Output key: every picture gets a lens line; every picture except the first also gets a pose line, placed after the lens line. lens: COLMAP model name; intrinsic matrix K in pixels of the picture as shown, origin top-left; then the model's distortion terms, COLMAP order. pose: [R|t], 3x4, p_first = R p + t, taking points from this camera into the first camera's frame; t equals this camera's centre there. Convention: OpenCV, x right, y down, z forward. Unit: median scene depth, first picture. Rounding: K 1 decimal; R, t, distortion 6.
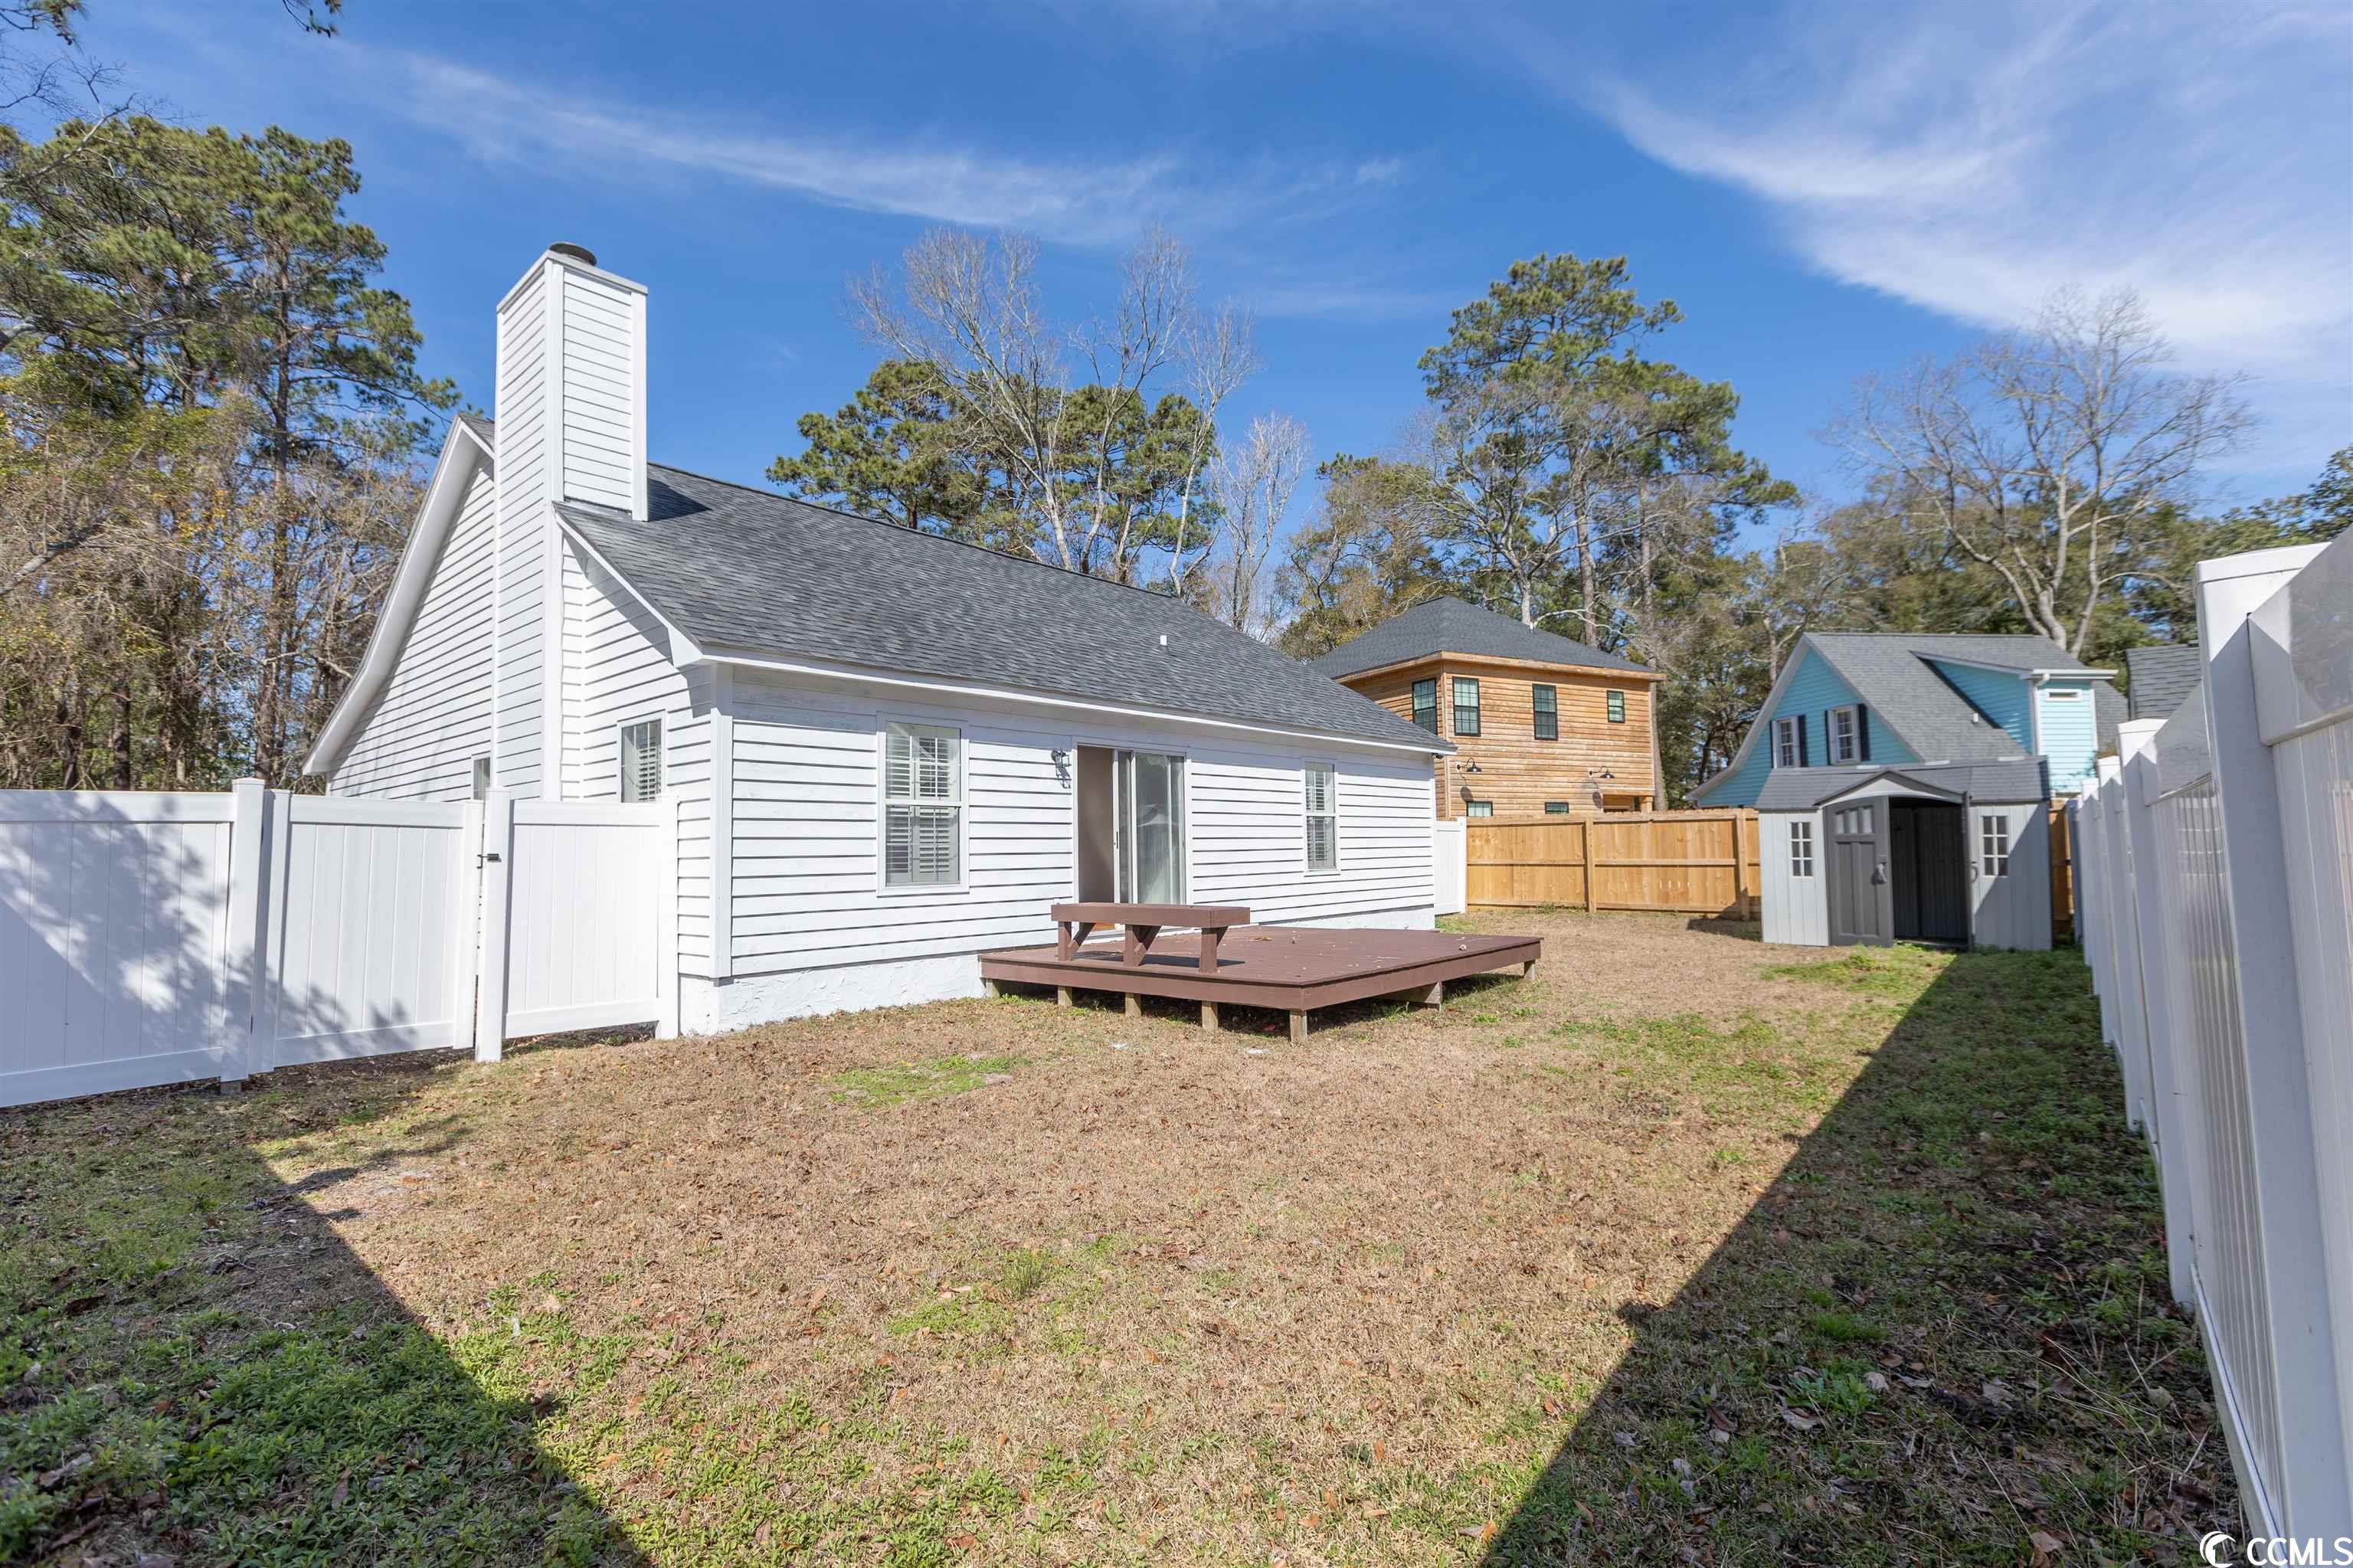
lens RADIAL K [[1058.7, 0, 1174.3], [0, 1058.7, 792.8], [0, 0, 1]] dist [0.001124, 0.000089]
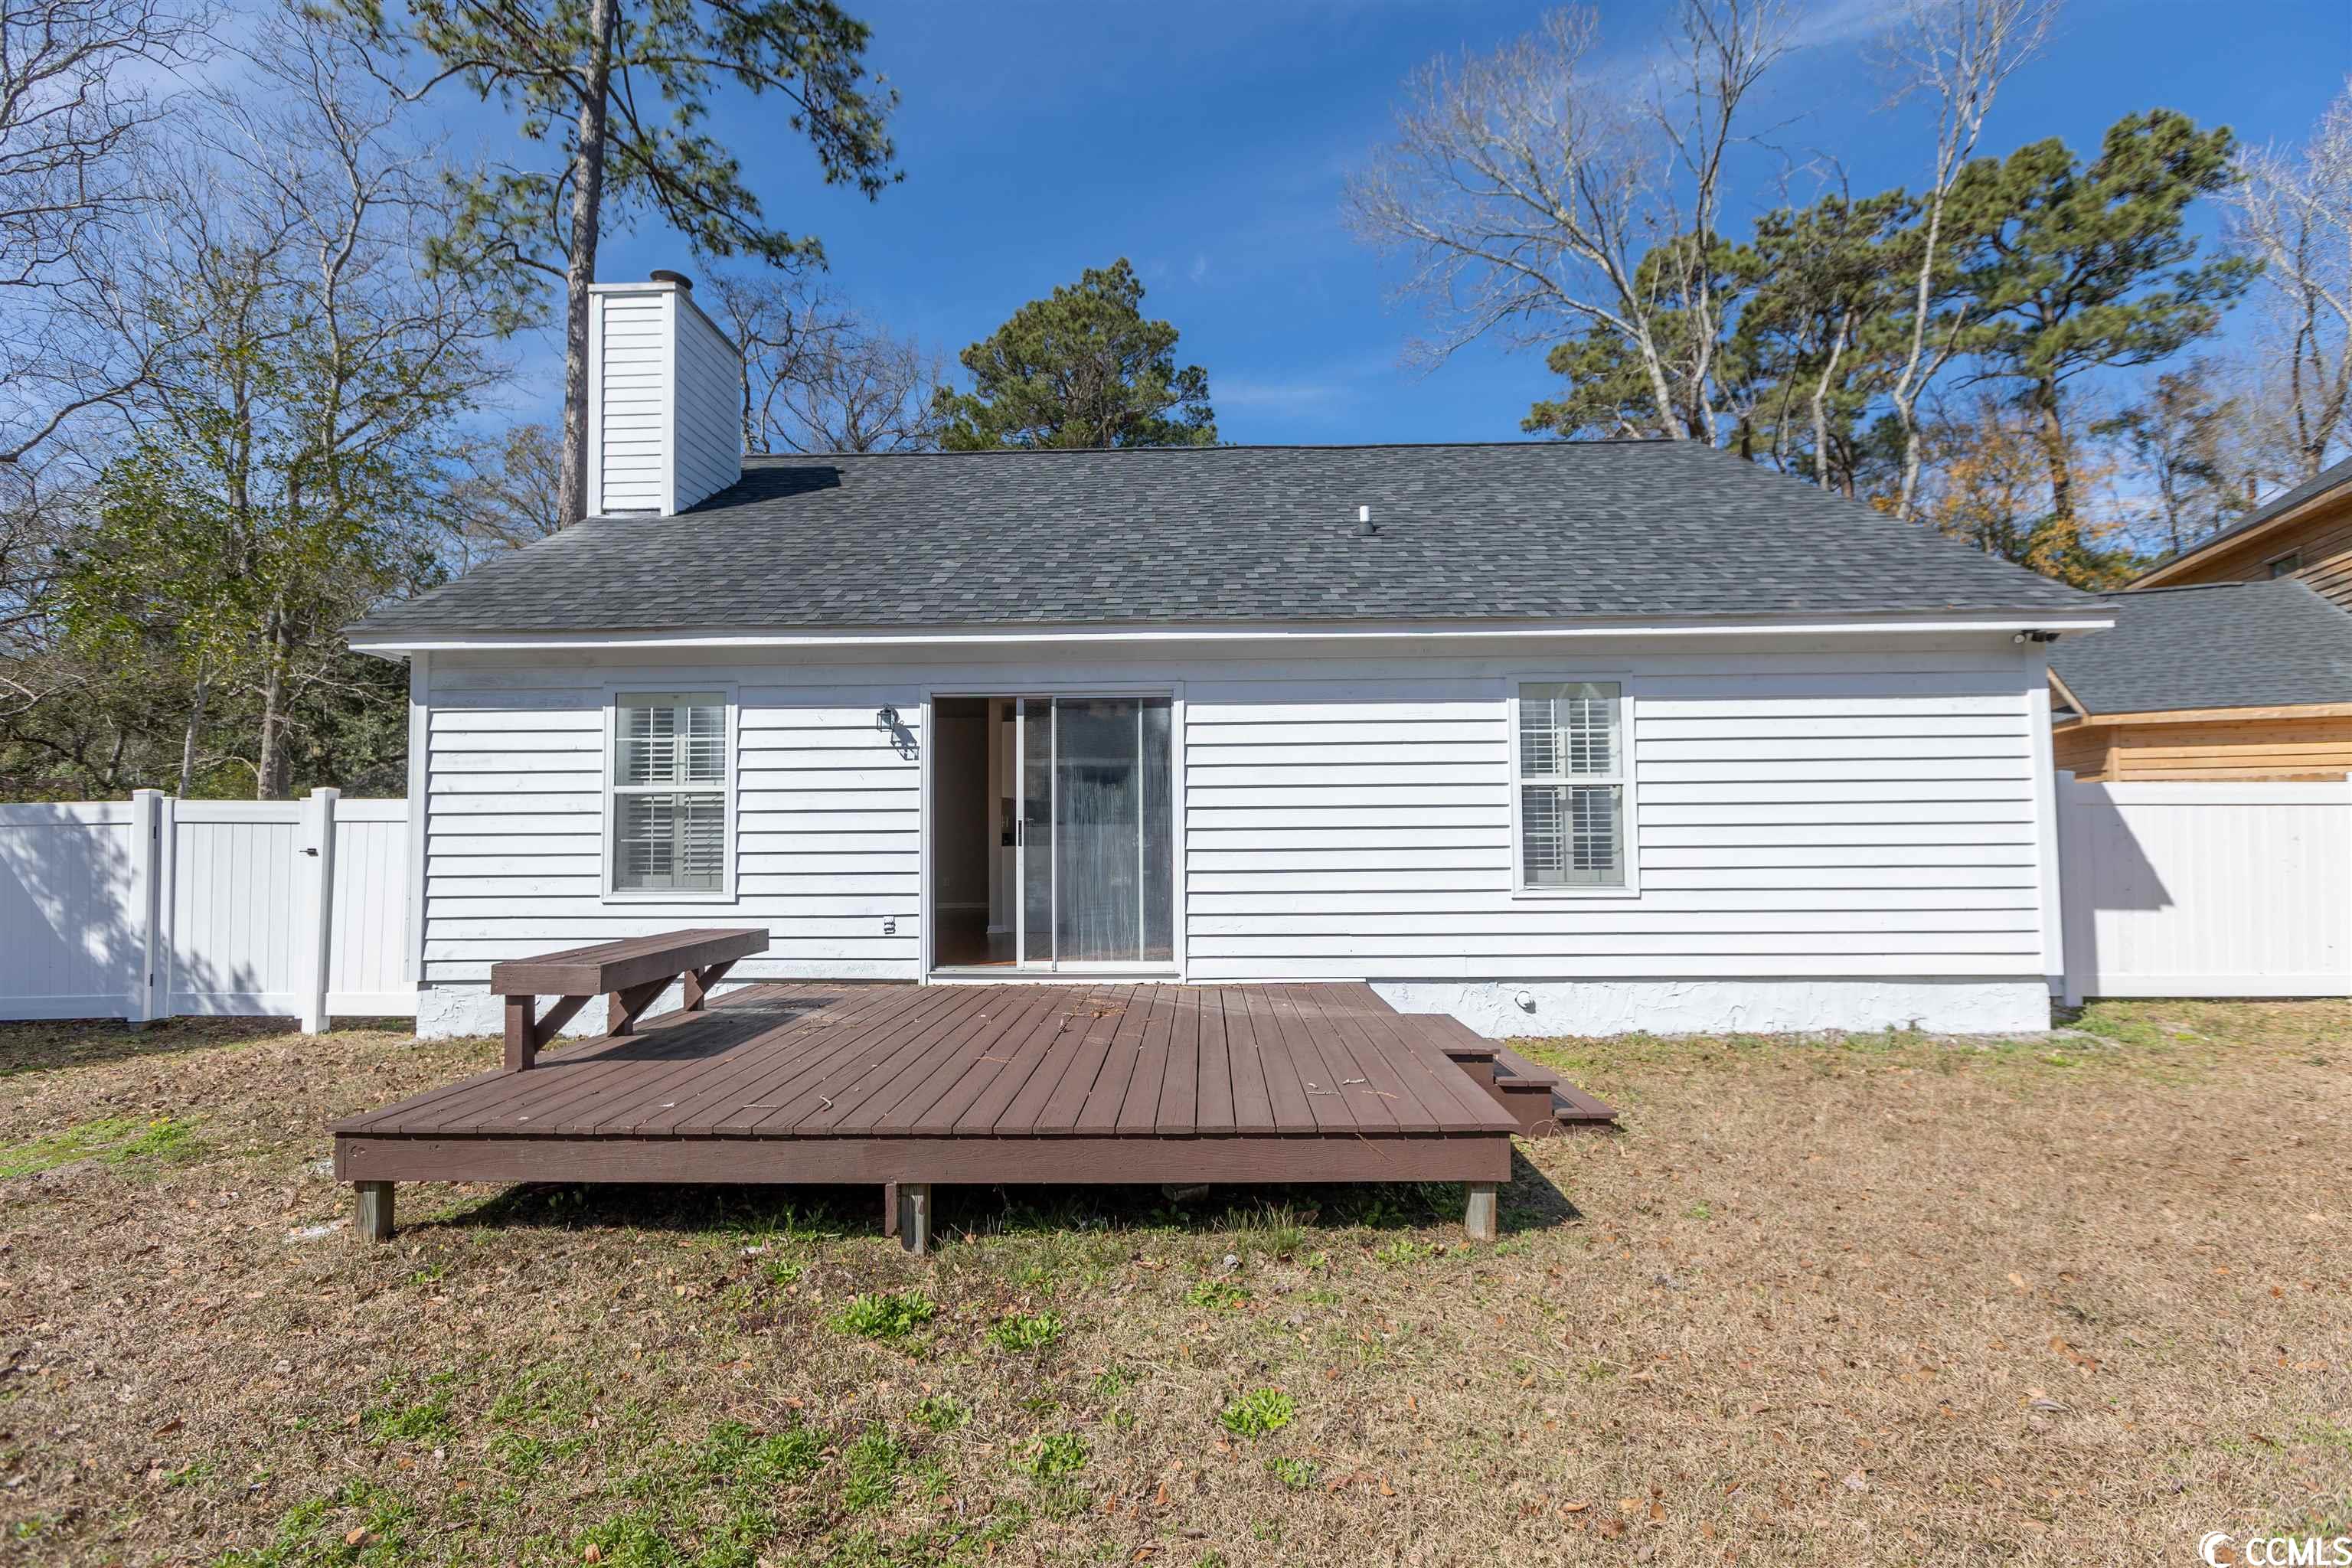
lens RADIAL K [[1086.8, 0, 1176.0], [0, 1086.8, 784.0], [0, 0, 1]] dist [-0.001513, -0.000050]
pose [[0.637039, -0.035407, -0.770018, 0.560847], [0.040189, 0.999111, -0.012693, 0.027441], [0.769783, -0.022860, 0.637896, 0.676533]]
